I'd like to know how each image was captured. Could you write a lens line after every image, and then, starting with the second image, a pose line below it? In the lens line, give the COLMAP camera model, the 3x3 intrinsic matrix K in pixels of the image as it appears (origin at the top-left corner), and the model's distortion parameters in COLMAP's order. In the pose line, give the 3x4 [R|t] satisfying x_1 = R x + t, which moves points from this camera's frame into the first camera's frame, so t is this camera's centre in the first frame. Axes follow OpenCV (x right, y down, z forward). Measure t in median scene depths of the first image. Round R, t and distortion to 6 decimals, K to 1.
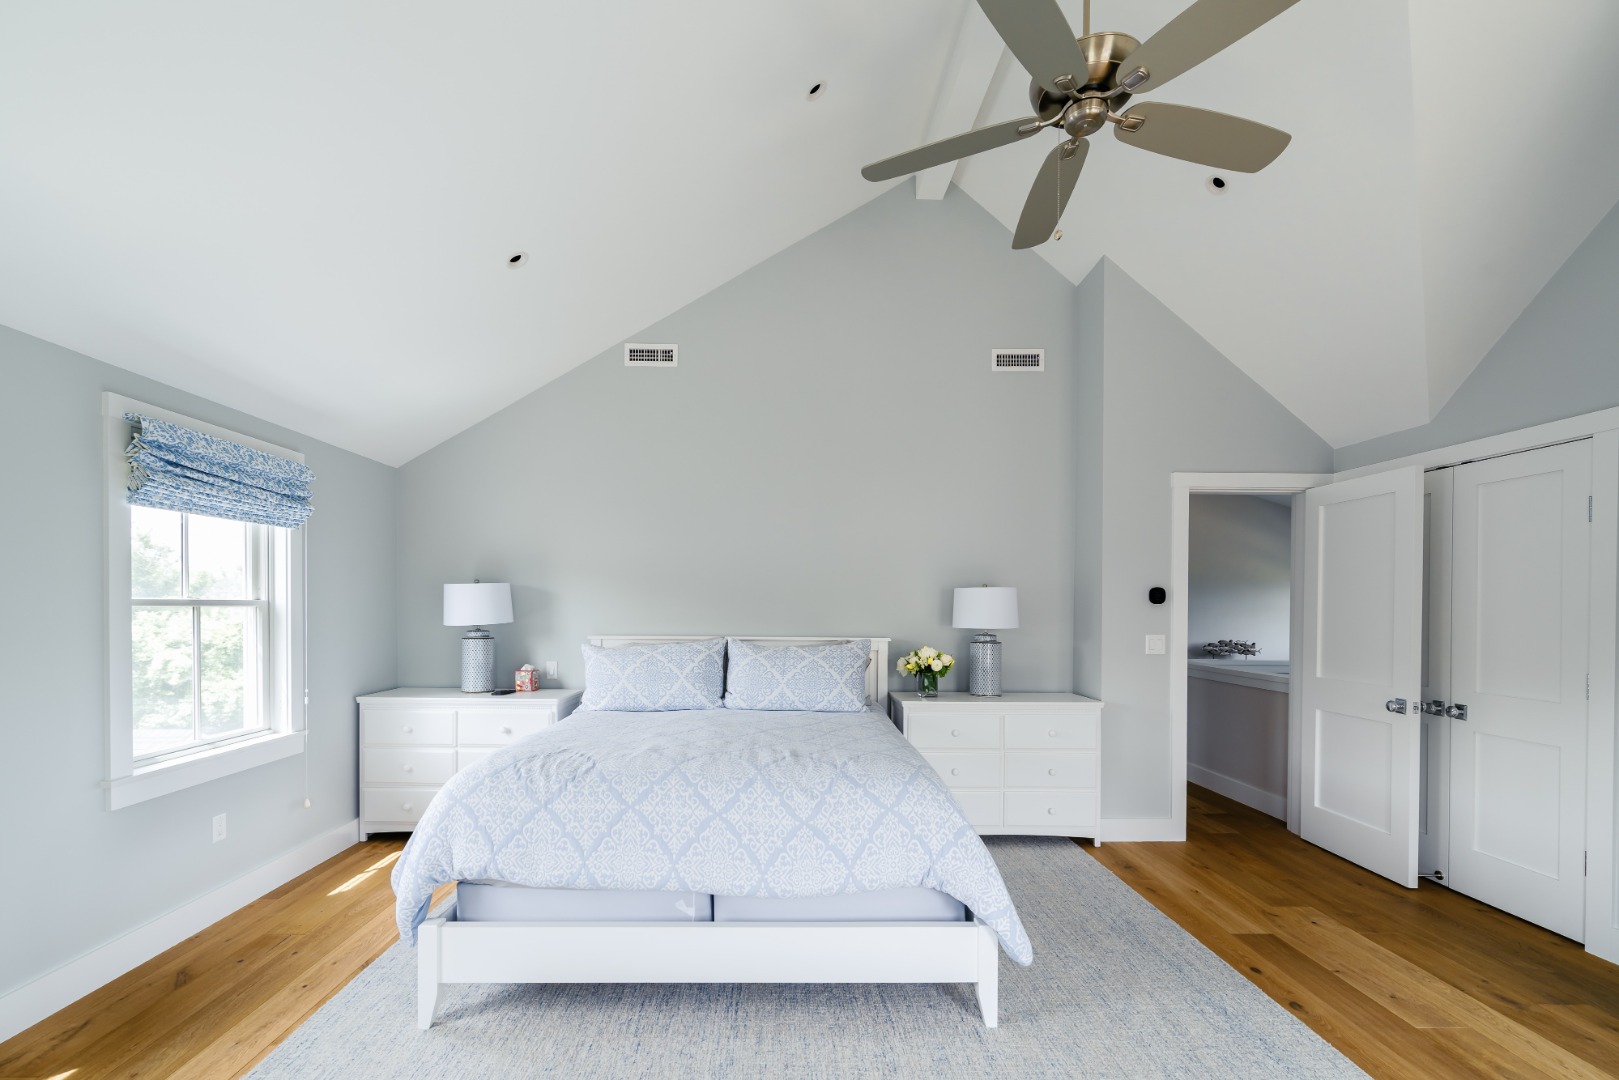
lens RADIAL K [[694.0, 0, 802.7], [0, 694.0, 605.4], [0, 0, 1]] dist [0.000139, 0.000403]
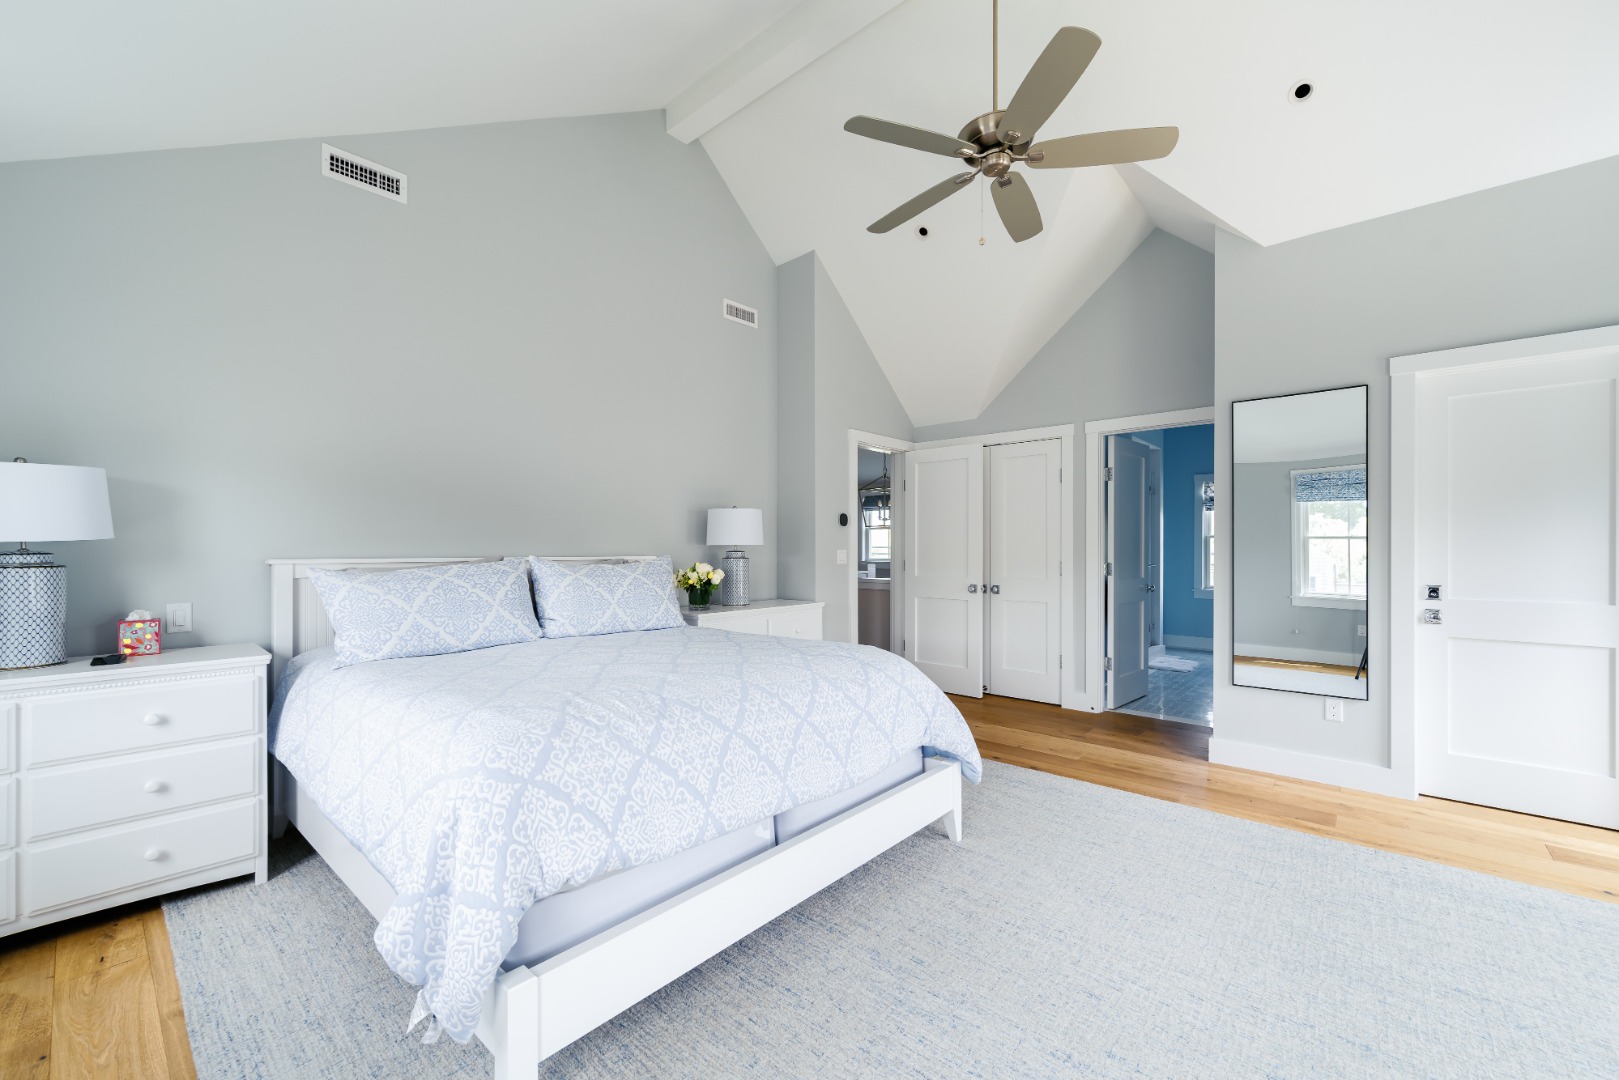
lens RADIAL K [[638.2, 0, 809.5], [0, 638.2, 540.0], [0, 0, 1]] dist [-0.000867, 0.000177]
pose [[0.676477, 0.002859, 0.736458, -0.471567], [0.004499, 0.999958, -0.008015, 0.037150], [-0.736450, 0.008735, 0.676436, 0.243778]]
